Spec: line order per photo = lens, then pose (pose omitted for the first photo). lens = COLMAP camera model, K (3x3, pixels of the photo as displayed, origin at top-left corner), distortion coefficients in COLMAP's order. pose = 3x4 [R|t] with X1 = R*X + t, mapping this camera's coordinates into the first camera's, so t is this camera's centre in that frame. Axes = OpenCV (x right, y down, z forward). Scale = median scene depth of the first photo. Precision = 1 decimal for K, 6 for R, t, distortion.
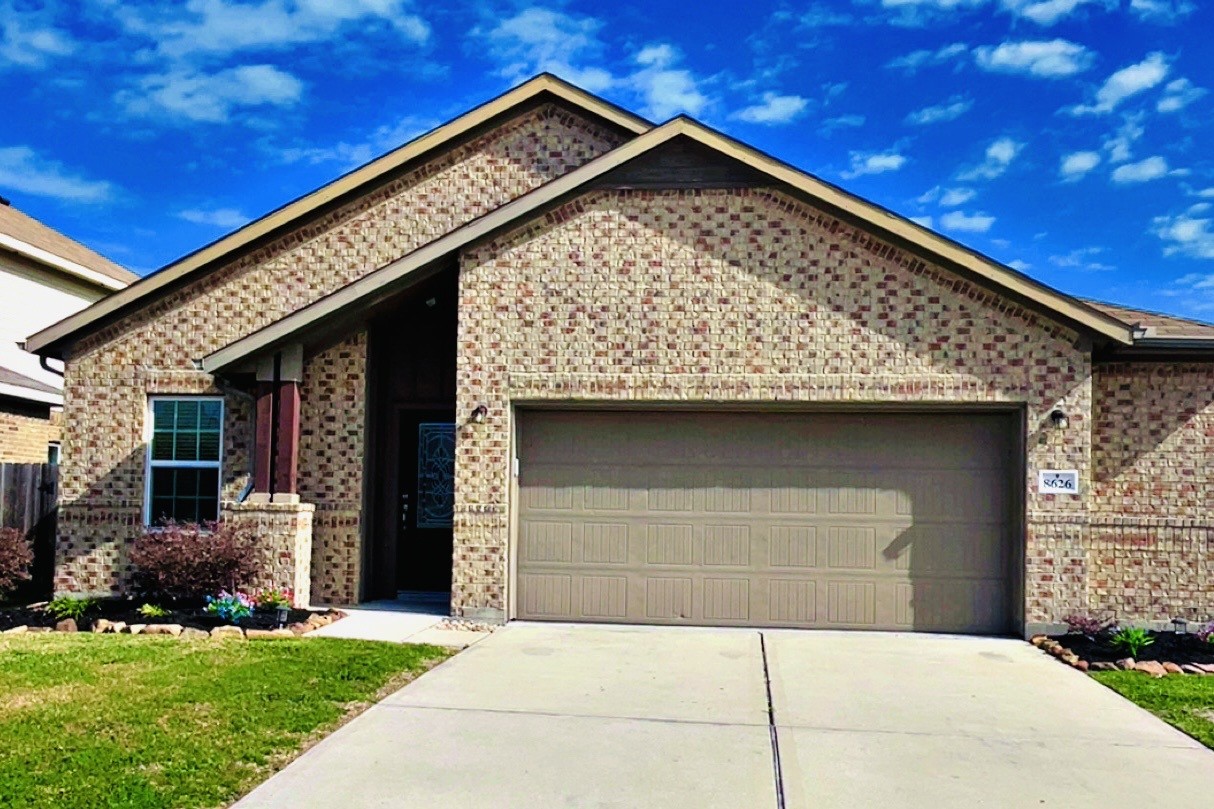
lens RADIAL K [[1086.3, 0, 609.2], [0, 1086.3, 472.8], [0, 0, 1]] dist [-0.000433, 0.018036]
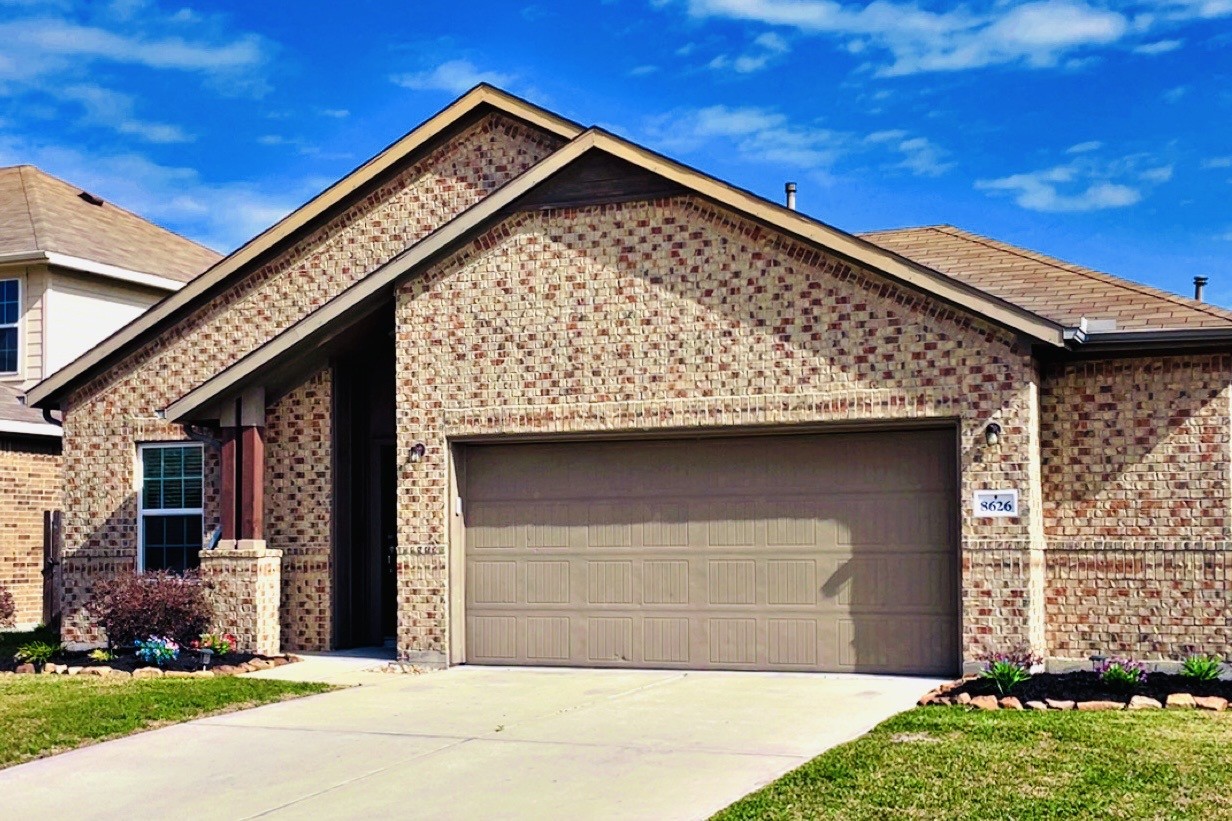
lens RADIAL K [[1713.0, 0, 616.7], [0, 1713.0, 506.5], [0, 0, 1]] dist [0.140331, -0.065108]
pose [[0.954802, -0.033555, -0.295341, 0.502147], [0.038467, 0.999201, 0.010833, -0.015819], [0.294742, -0.021705, 0.955330, -0.416197]]
